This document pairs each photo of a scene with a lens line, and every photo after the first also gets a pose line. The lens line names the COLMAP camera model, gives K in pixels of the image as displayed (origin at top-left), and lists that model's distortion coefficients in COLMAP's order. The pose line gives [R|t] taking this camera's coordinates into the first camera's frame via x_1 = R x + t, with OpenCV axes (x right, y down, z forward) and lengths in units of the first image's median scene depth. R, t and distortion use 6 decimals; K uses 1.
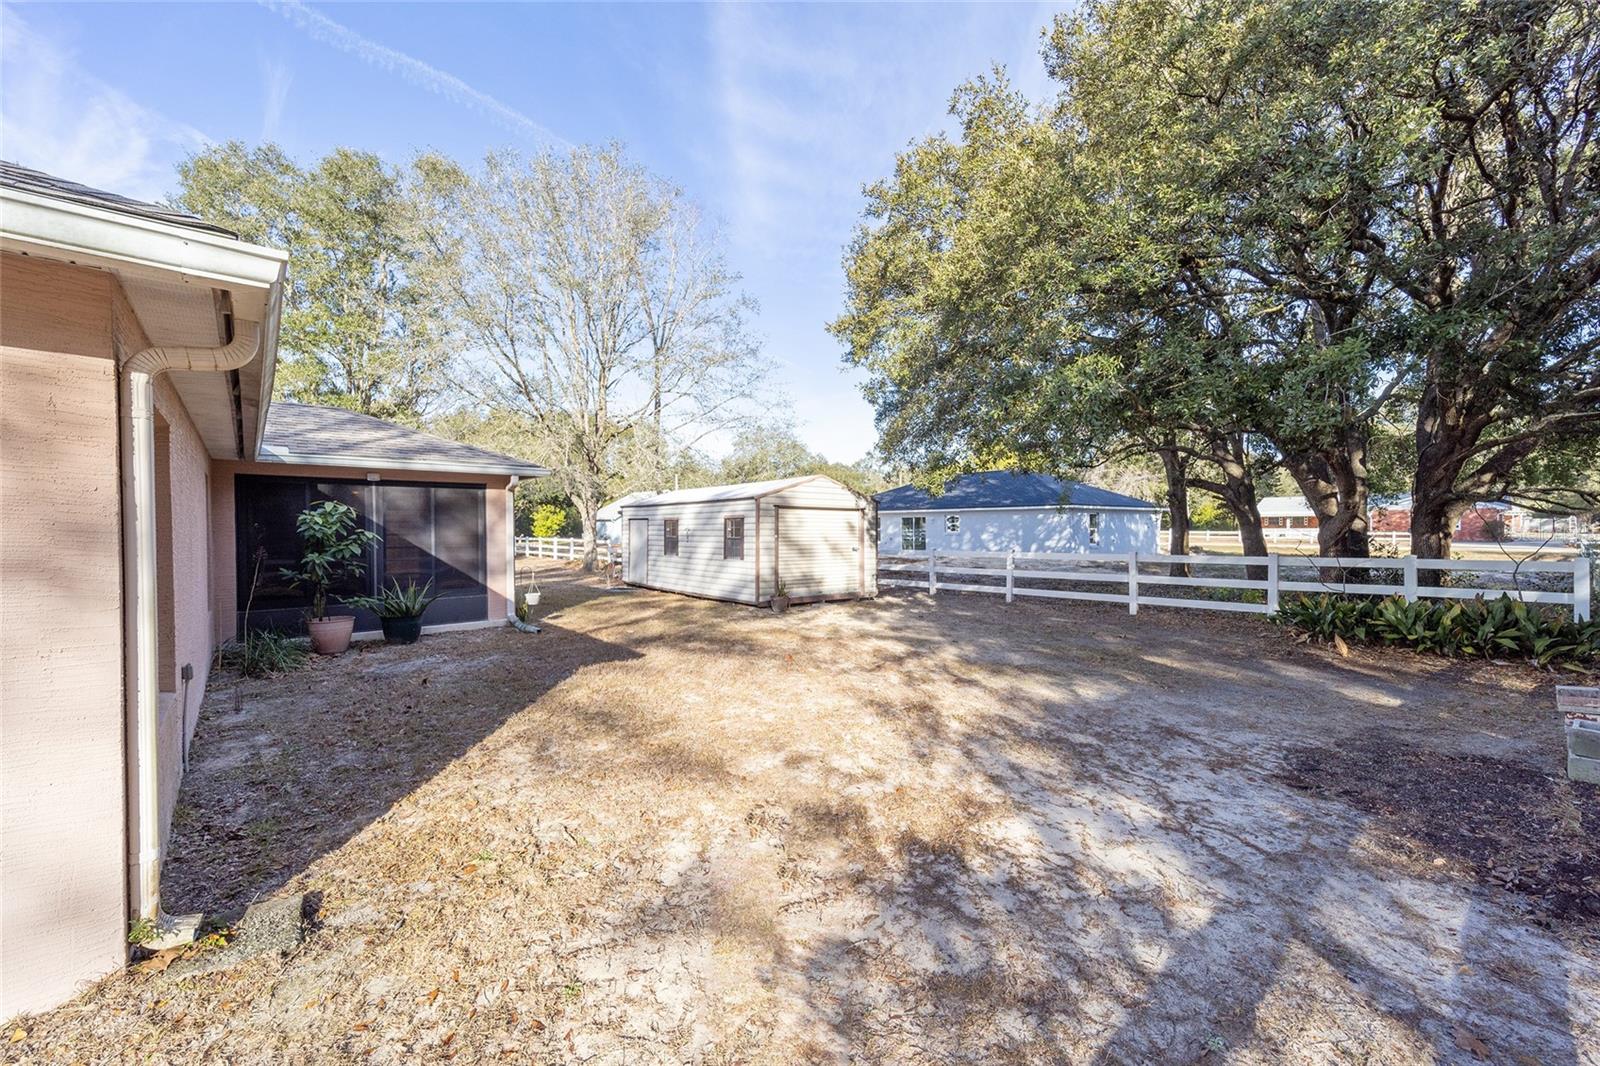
lens RADIAL K [[655.3, 0, 790.9], [0, 655.3, 532.7], [0, 0, 1]] dist [0.039121, -0.015529]
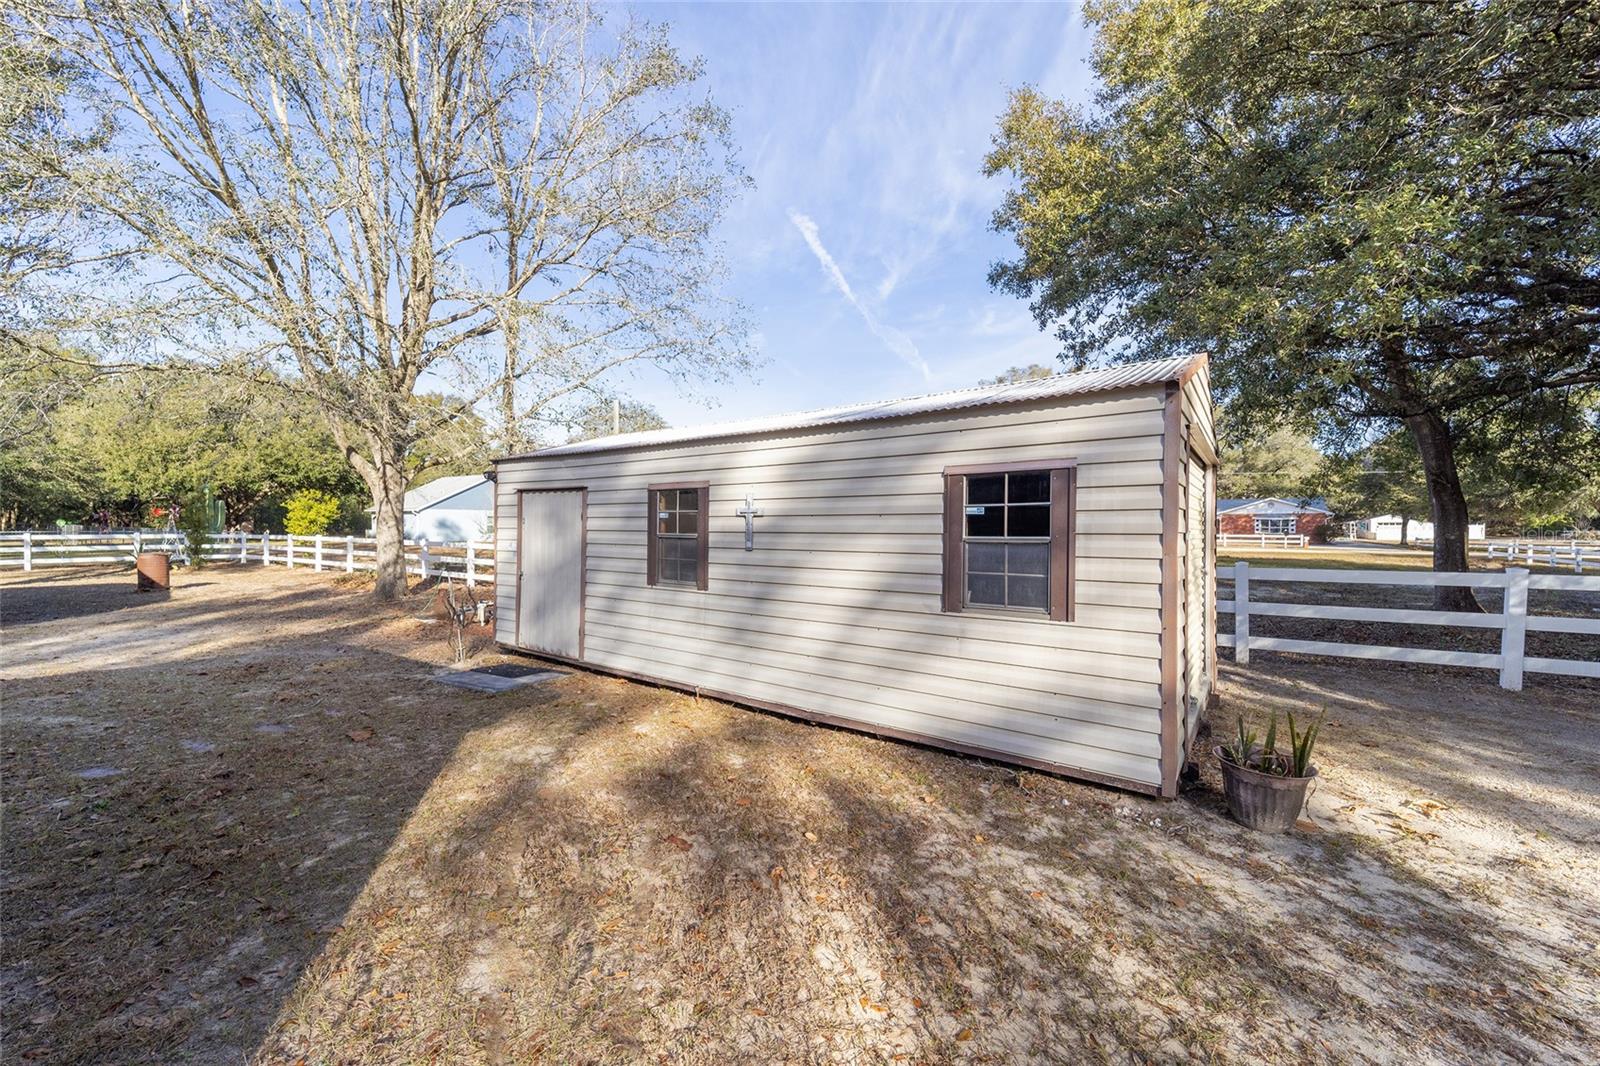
lens RADIAL K [[655.3, 0, 790.9], [0, 655.3, 532.7], [0, 0, 1]] dist [0.039121, -0.015529]
pose [[0.964590, 0.007618, 0.263643, -0.197349], [-0.007789, 0.999970, -0.000396, 0.004081], [-0.263638, -0.001672, 0.964620, 0.579739]]
